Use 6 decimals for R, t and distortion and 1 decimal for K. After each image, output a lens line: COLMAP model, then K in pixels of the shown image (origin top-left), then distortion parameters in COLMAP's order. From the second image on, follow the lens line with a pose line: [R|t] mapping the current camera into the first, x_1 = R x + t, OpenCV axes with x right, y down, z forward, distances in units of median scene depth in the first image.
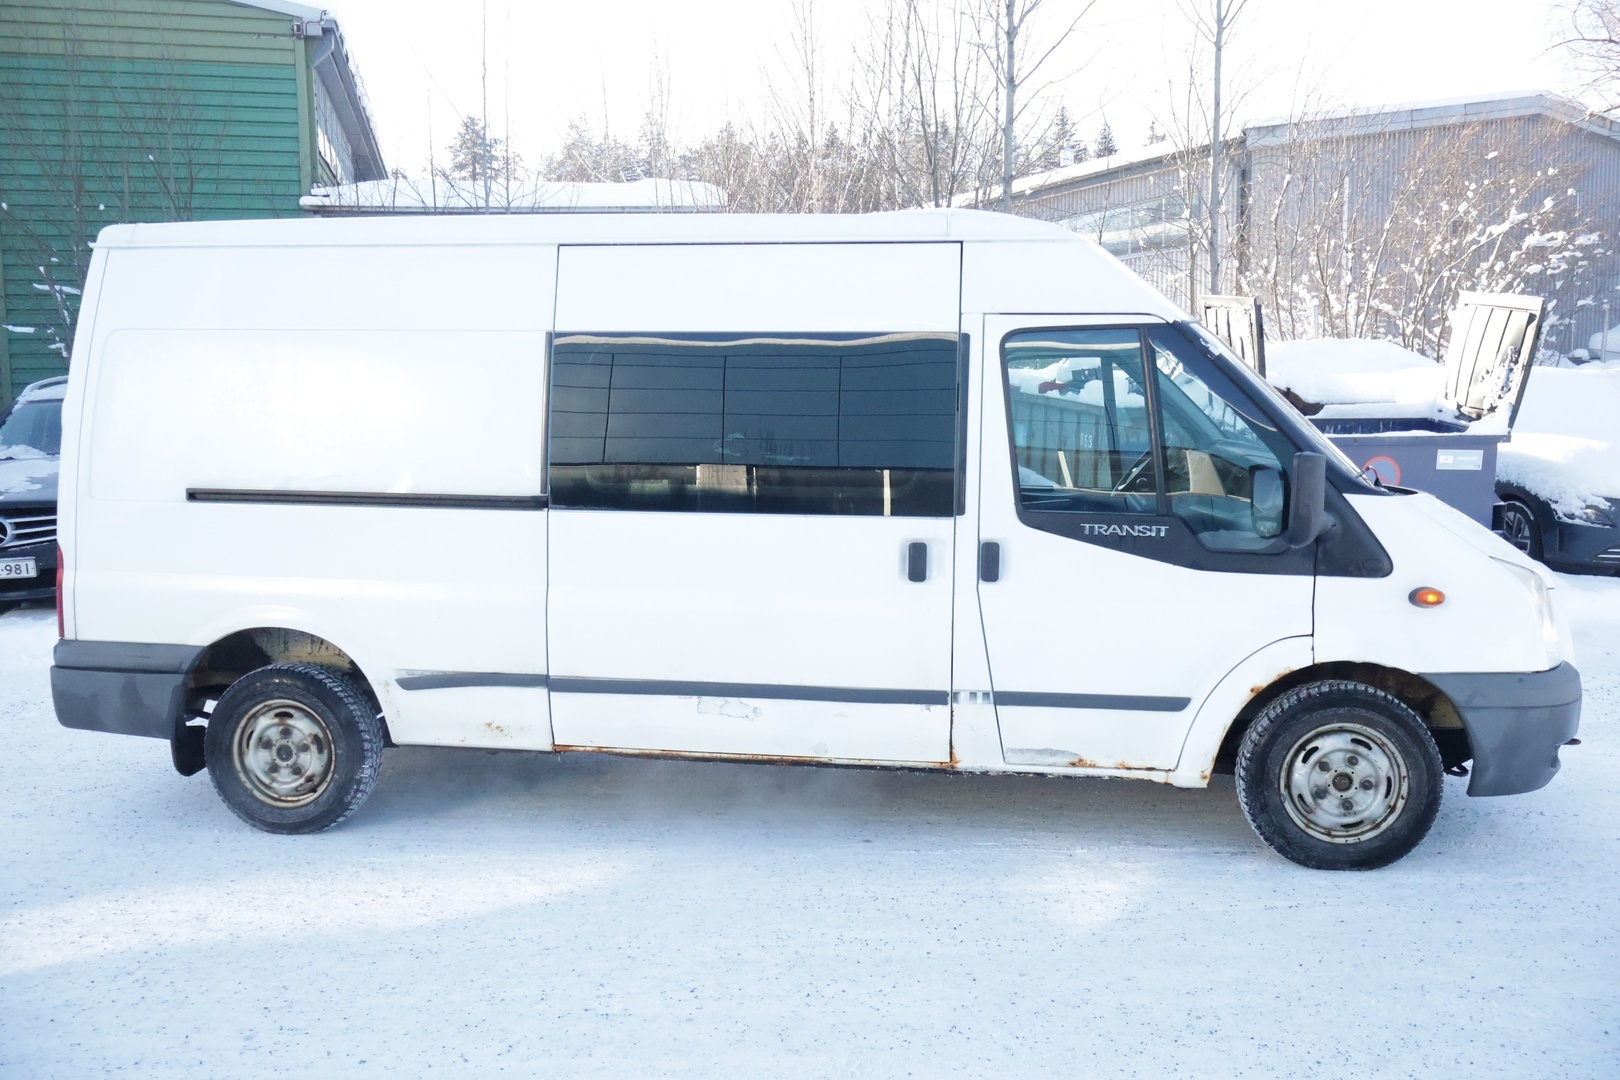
lens RADIAL K [[1355.7, 0, 810.0], [0, 1355.7, 540.0], [0, 0, 1]] dist [-0.011754, 0.000985]
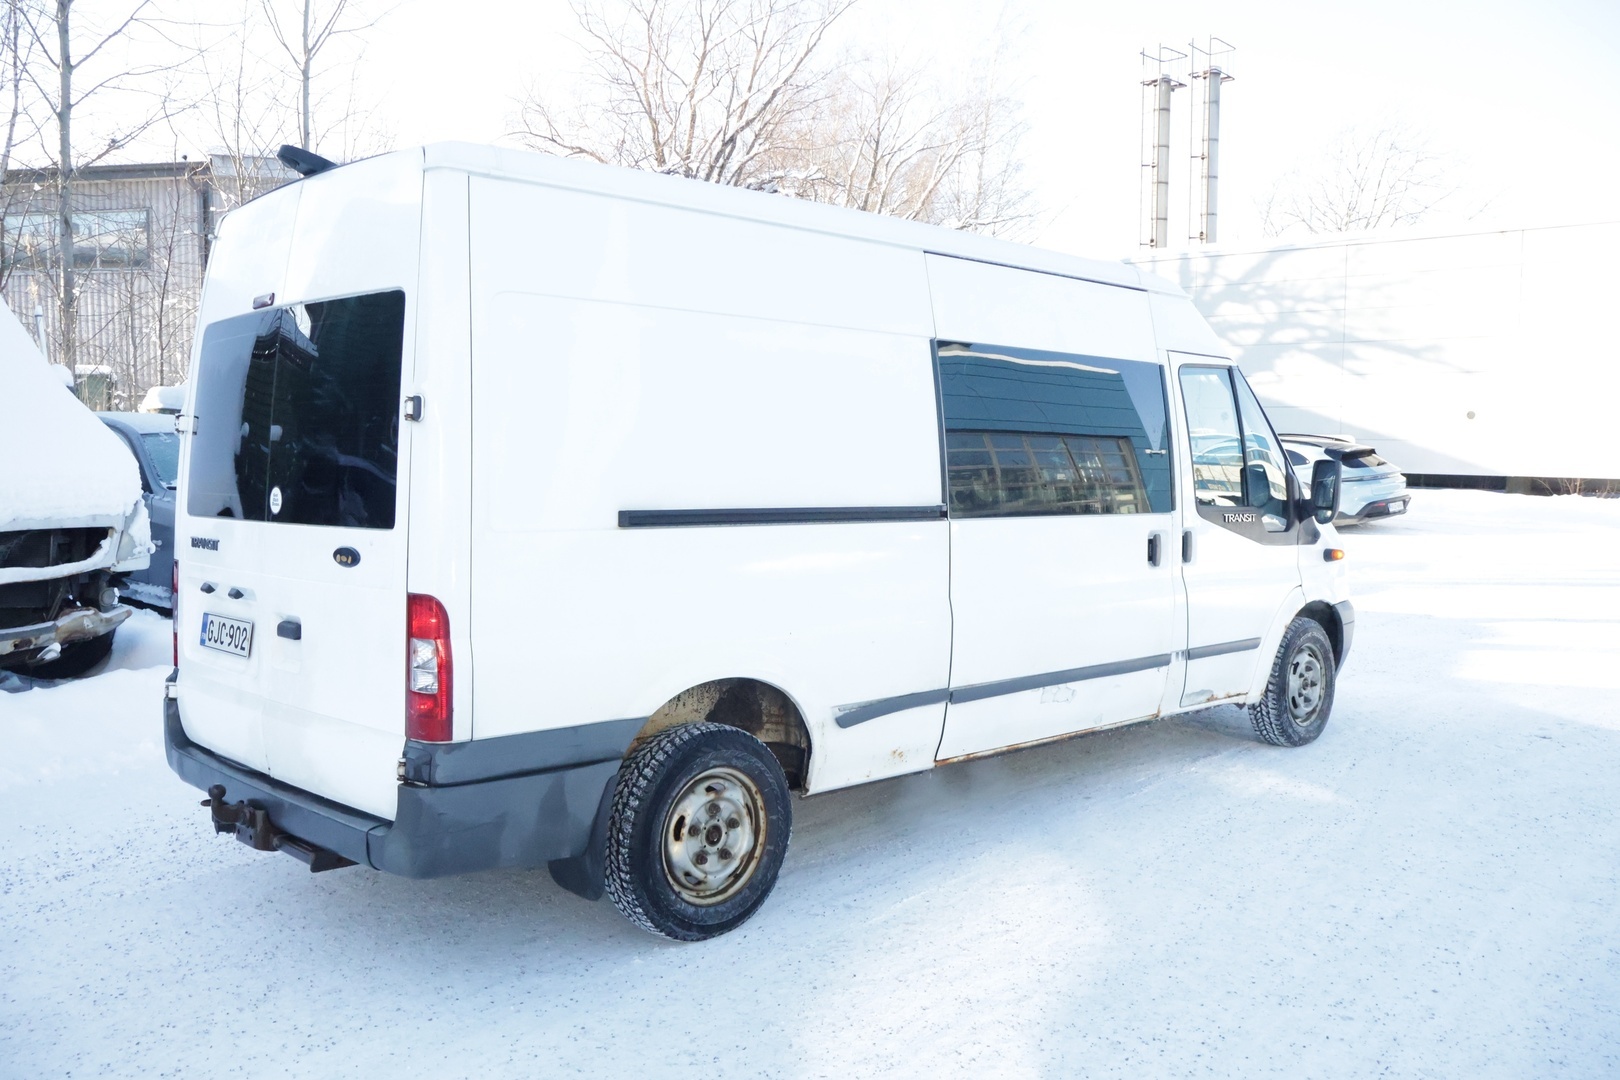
lens RADIAL K [[1359.4, 0, 810.0], [0, 1359.4, 540.0], [0, 0, 1]] dist [0.010994, -0.011160]
pose [[0.621055, -0.045392, 0.782452, -1.027893], [0.071048, 0.997472, 0.001473, -0.016003], [-0.780540, 0.054677, 0.622710, 0.463078]]
